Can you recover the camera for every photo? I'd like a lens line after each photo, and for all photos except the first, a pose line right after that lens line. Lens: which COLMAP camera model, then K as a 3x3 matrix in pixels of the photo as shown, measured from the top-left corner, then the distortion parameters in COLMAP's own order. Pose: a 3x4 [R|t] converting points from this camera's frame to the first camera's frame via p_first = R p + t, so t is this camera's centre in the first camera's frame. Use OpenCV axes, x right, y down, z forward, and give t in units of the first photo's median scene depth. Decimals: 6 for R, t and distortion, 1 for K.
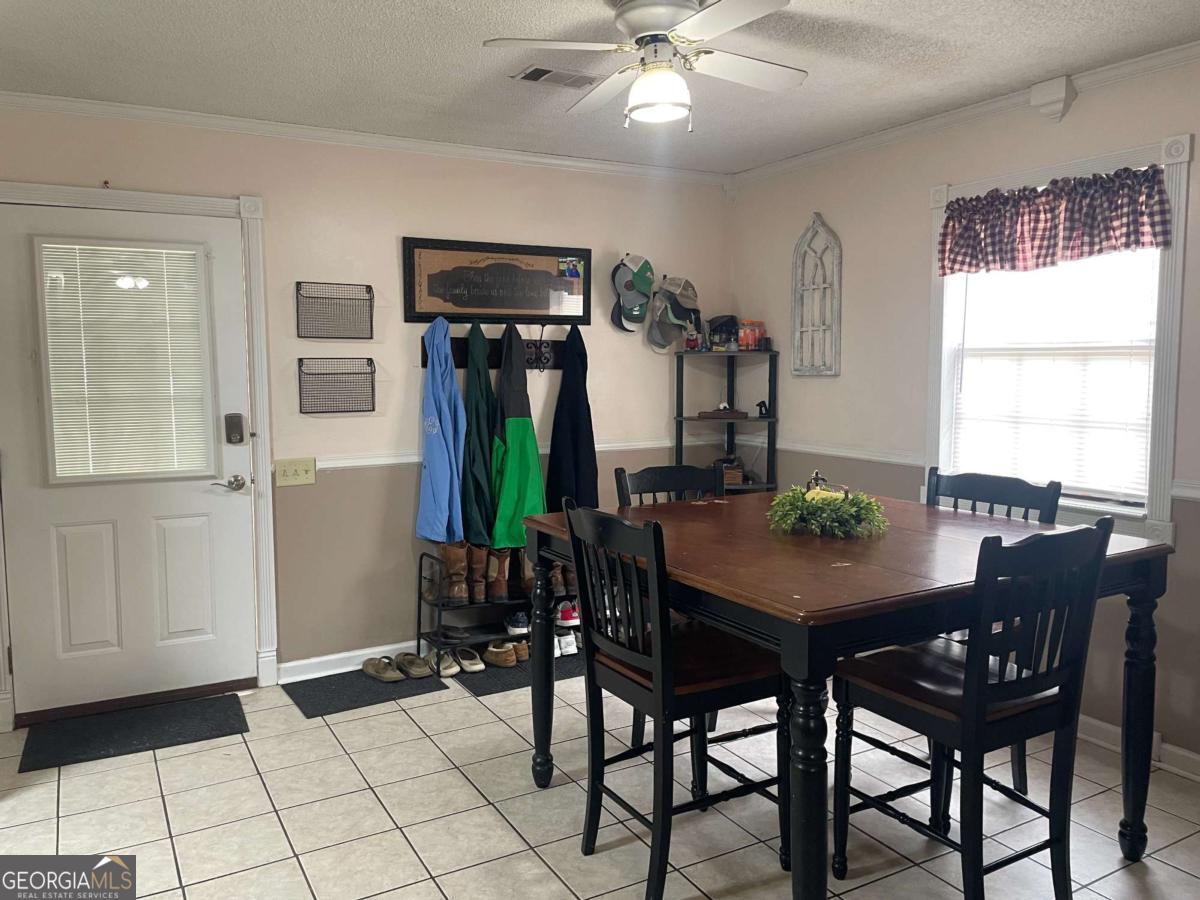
lens RADIAL K [[901.7, 0, 594.0], [0, 901.7, 443.7], [0, 0, 1]] dist [0.083624, -0.109303]
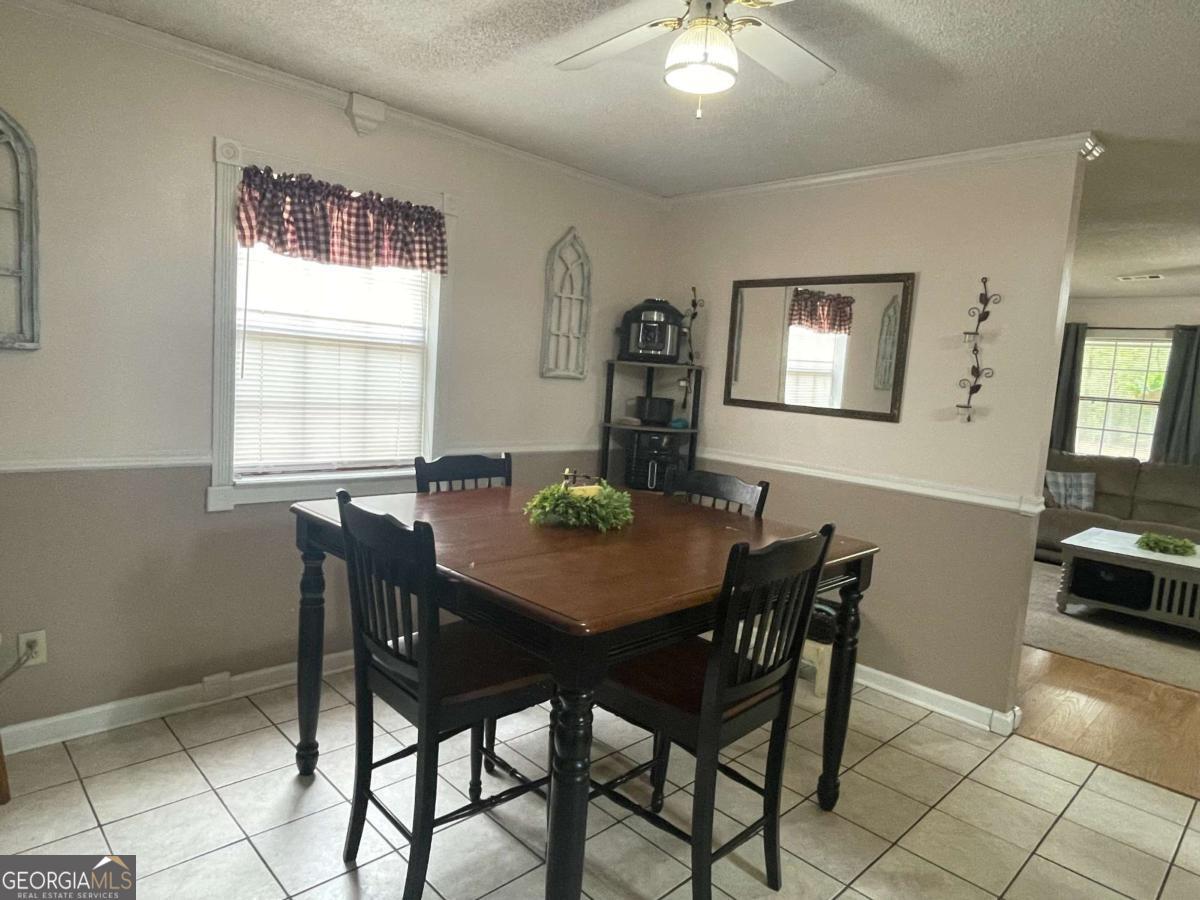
lens RADIAL K [[728.5, 0, 594.0], [0, 728.5, 442.7], [0, 0, 1]] dist [-0.003227, -0.002548]
pose [[-0.249488, -0.104007, 0.962776, -0.385617], [0.022768, 0.993311, 0.113205, -0.064771], [-0.968110, 0.050163, -0.245451, 0.817900]]
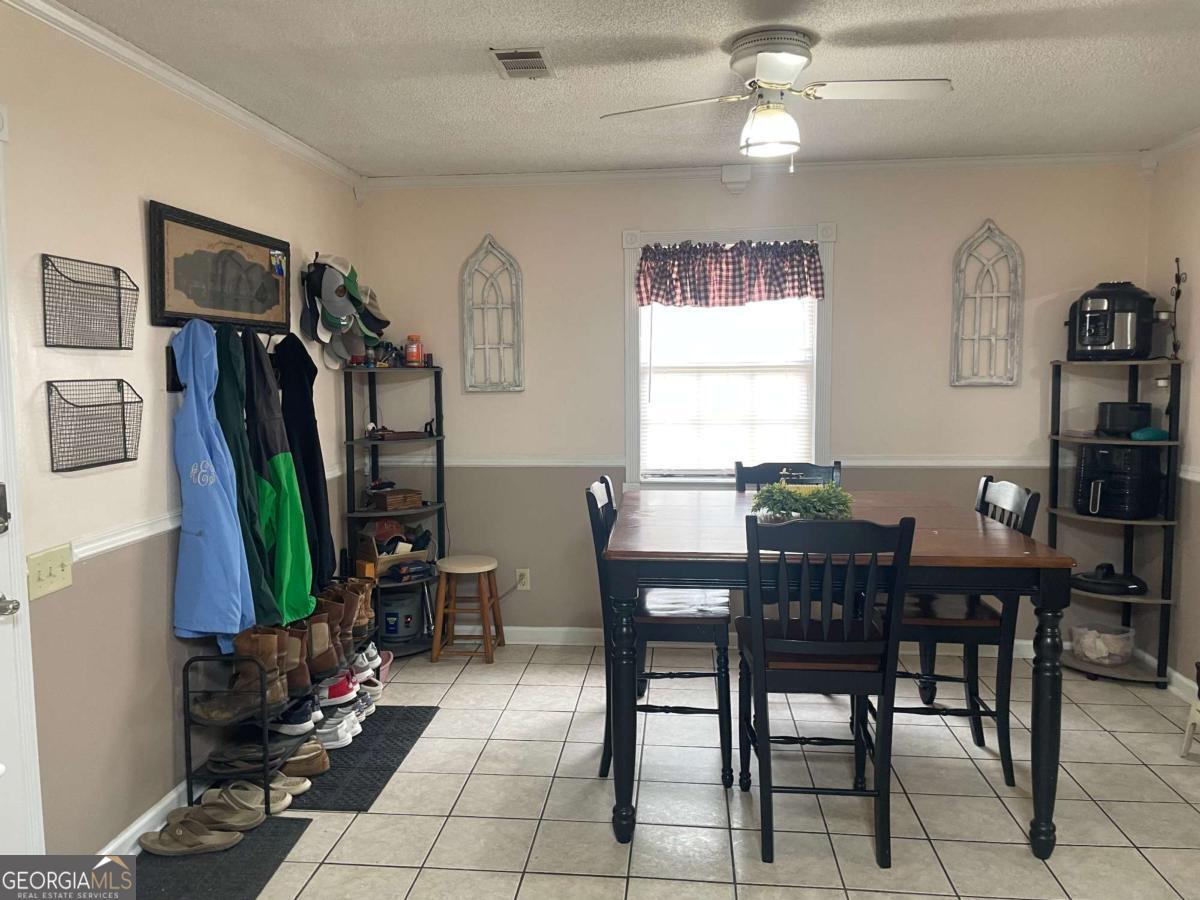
lens RADIAL K [[901.7, 0, 589.2], [0, 901.7, 440.8], [0, 0, 1]] dist [0.083624, -0.109303]
pose [[0.578264, -0.066959, 0.813097, -0.609512], [0.080872, 0.996422, 0.024541, -0.040434], [-0.811831, 0.051566, 0.581611, 0.358506]]
